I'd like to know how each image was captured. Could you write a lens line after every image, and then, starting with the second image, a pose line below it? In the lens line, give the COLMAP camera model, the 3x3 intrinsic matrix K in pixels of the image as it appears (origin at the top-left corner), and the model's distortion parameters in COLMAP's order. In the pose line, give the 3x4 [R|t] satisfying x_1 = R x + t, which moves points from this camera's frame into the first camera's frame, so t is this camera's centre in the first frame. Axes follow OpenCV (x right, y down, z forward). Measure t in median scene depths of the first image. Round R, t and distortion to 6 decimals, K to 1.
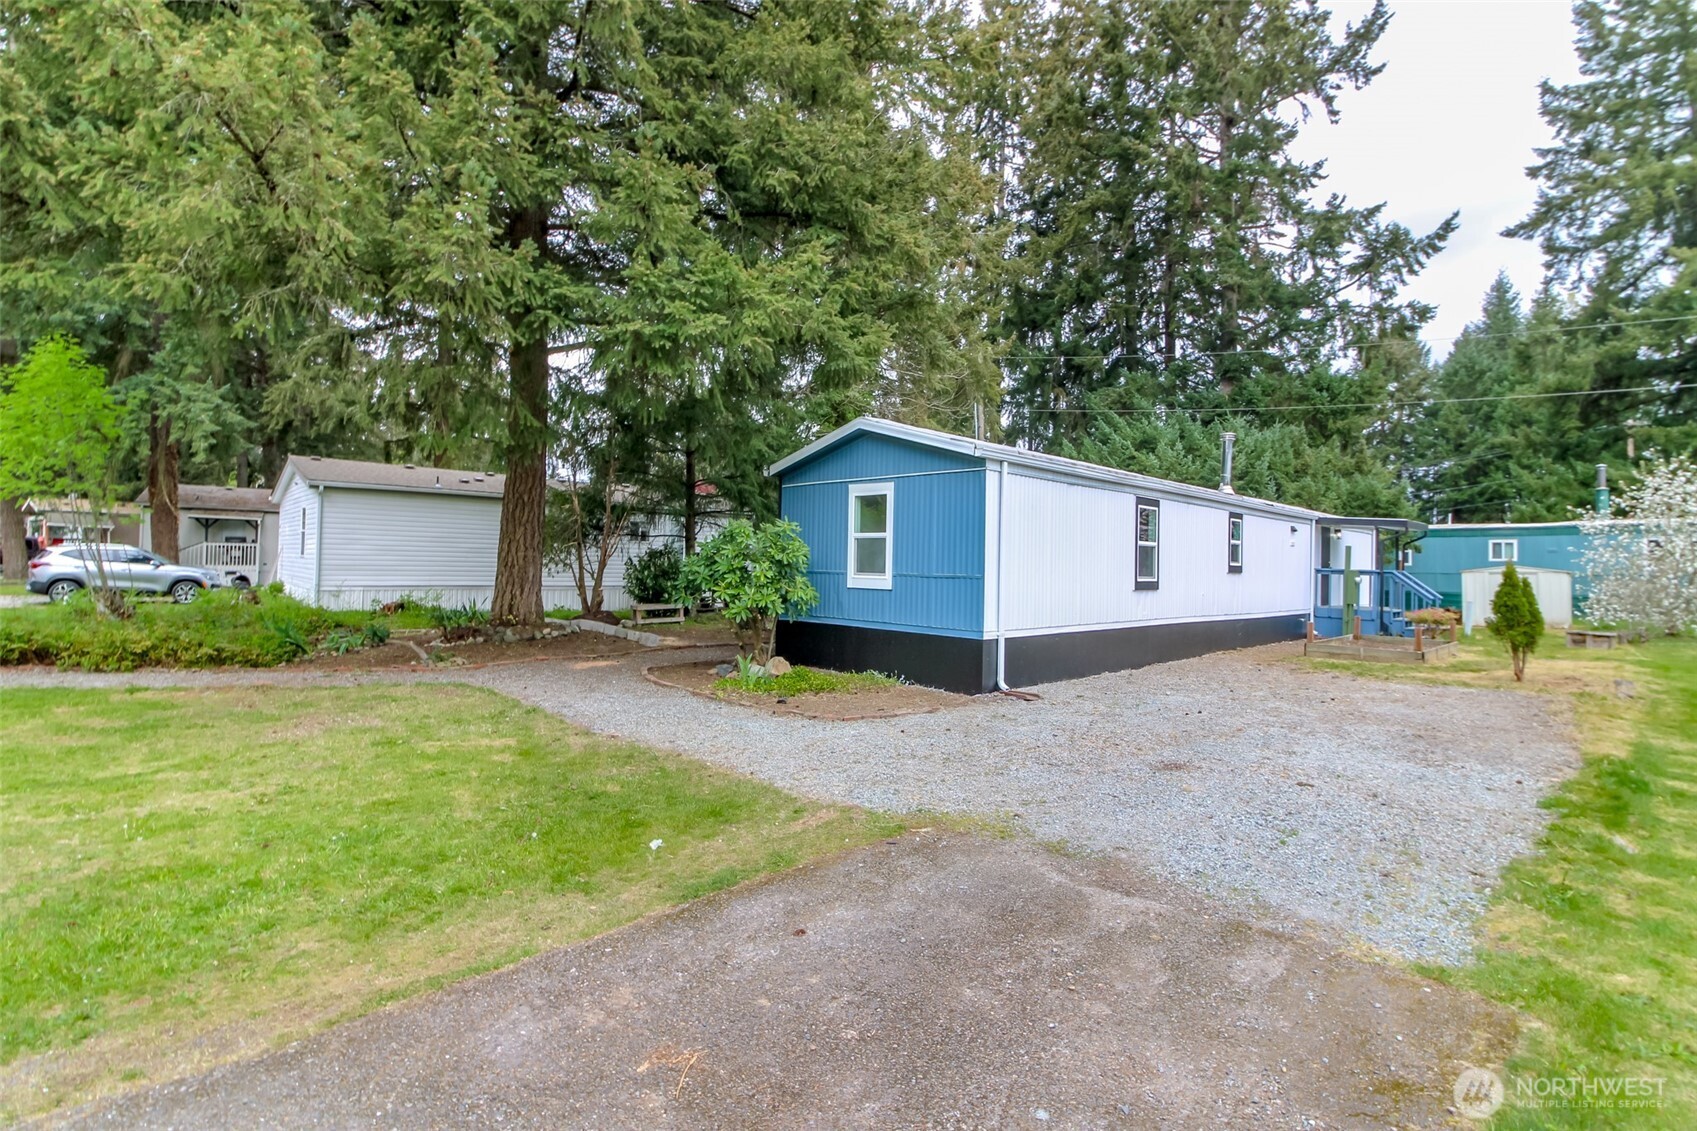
lens RADIAL K [[776.2, 0, 851.3], [0, 776.2, 552.2], [0, 0, 1]] dist [0.026470, -0.016481]
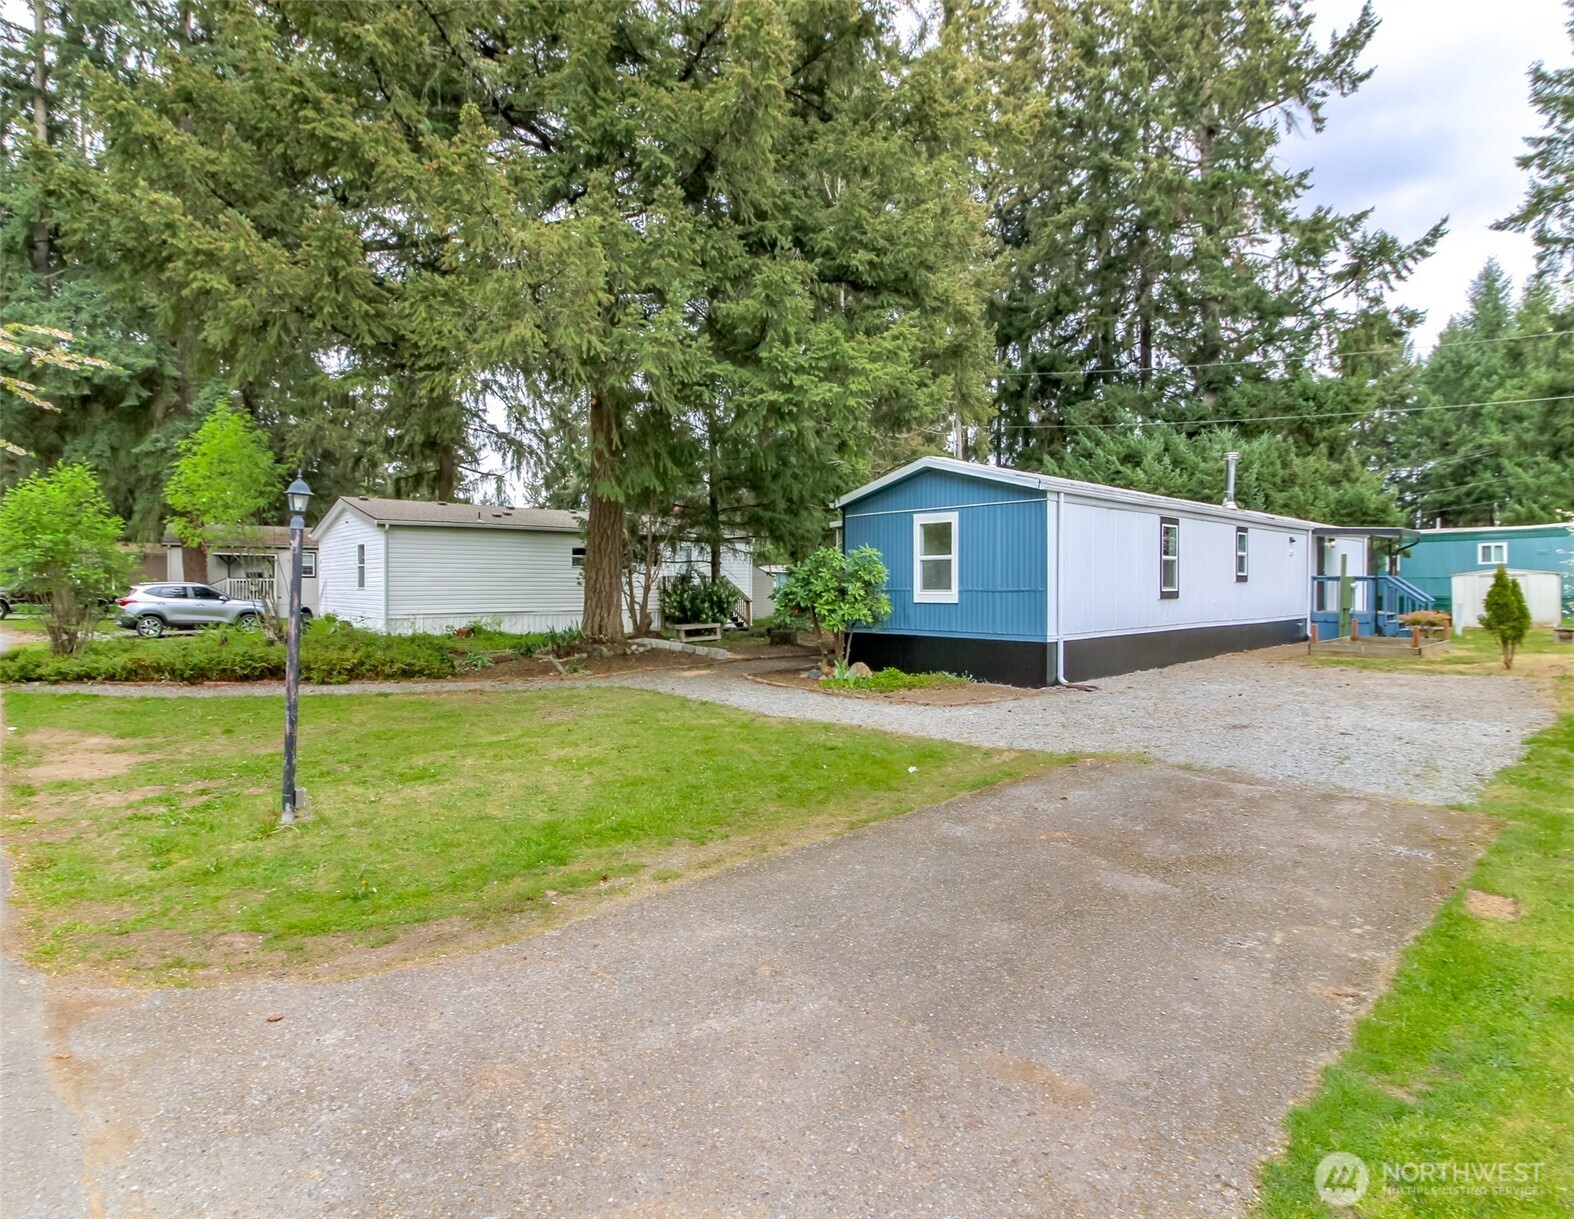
lens RADIAL K [[807.3, 0, 759.3], [0, 807.3, 598.5], [0, 0, 1]] dist [0.023558, -0.014108]
pose [[0.998952, -0.024636, -0.038563, -0.073771], [0.025864, 0.999163, 0.031684, -0.002037], [0.037750, -0.032648, 0.998754, -0.086857]]
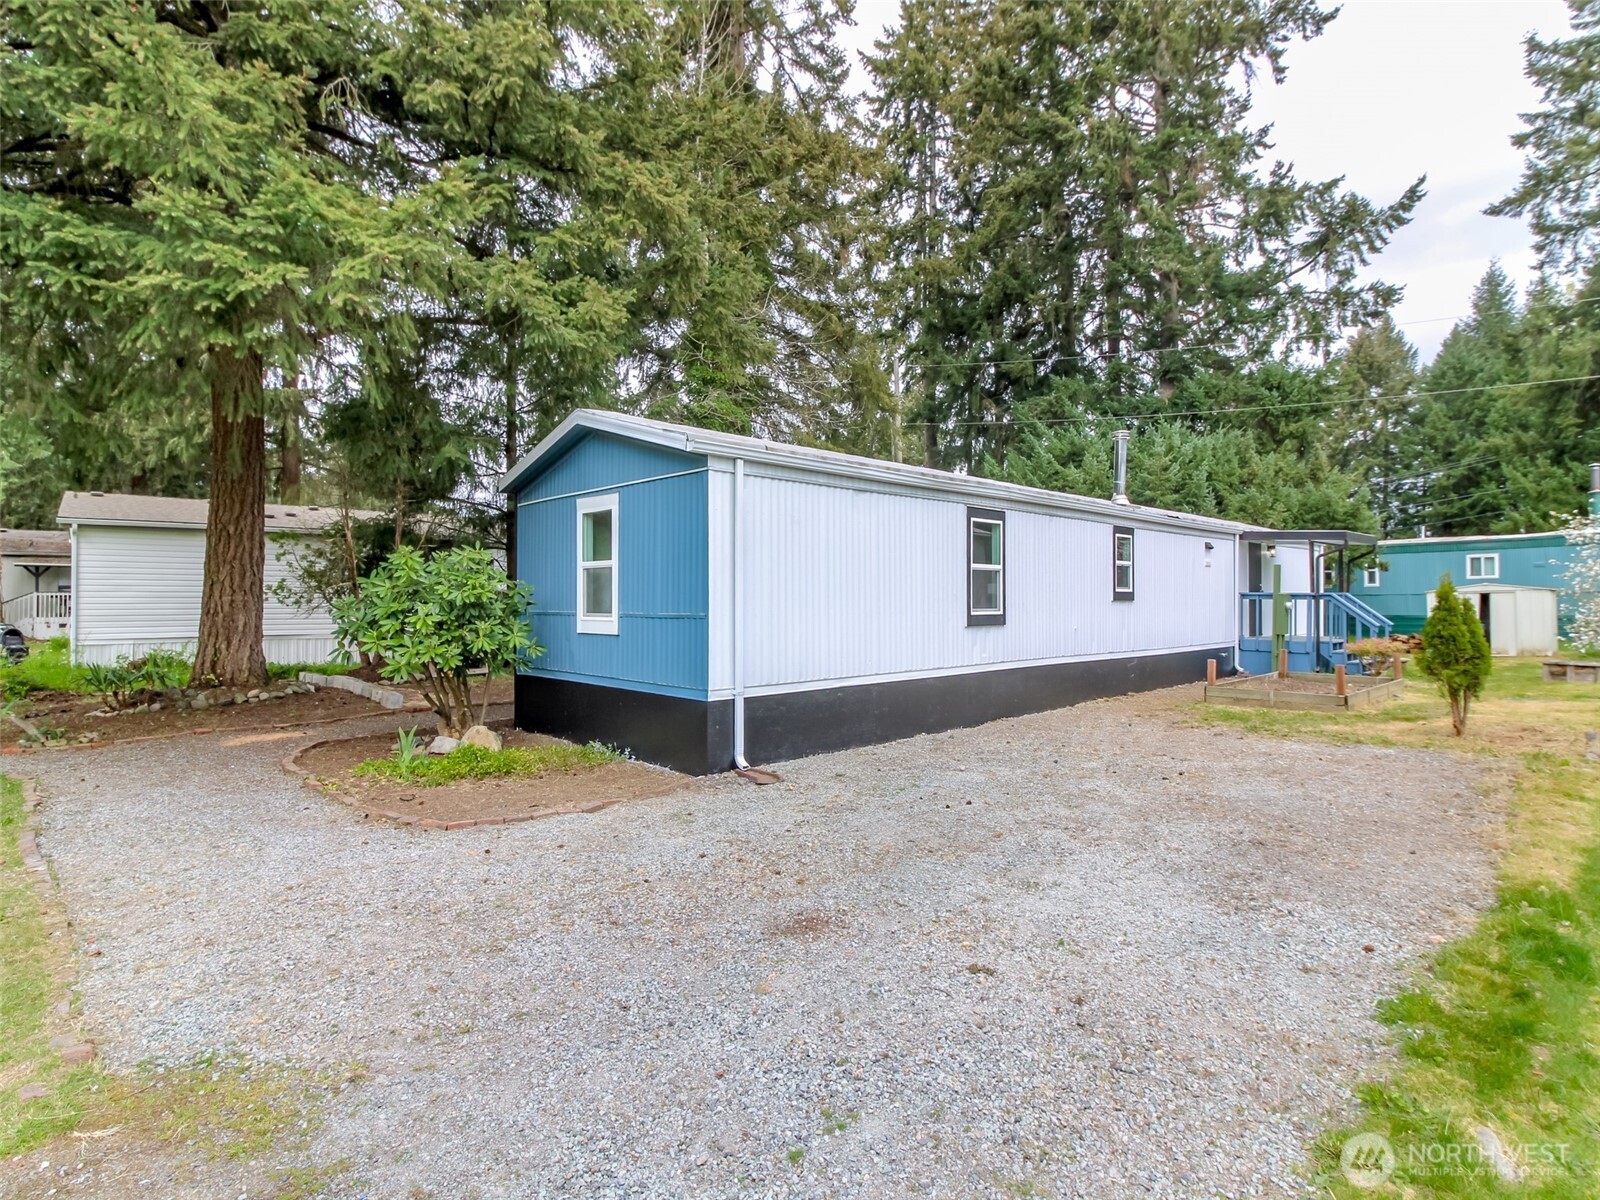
lens RADIAL K [[802.9, 0, 800.0], [0, 802.9, 600.0], [0, 0, 1]] dist [0.020339, -0.013529]
pose [[0.999400, -0.024041, -0.024939, 0.091453], [0.024446, 0.999572, 0.016059, 0.002108], [0.024542, -0.016659, 0.999560, 0.079282]]
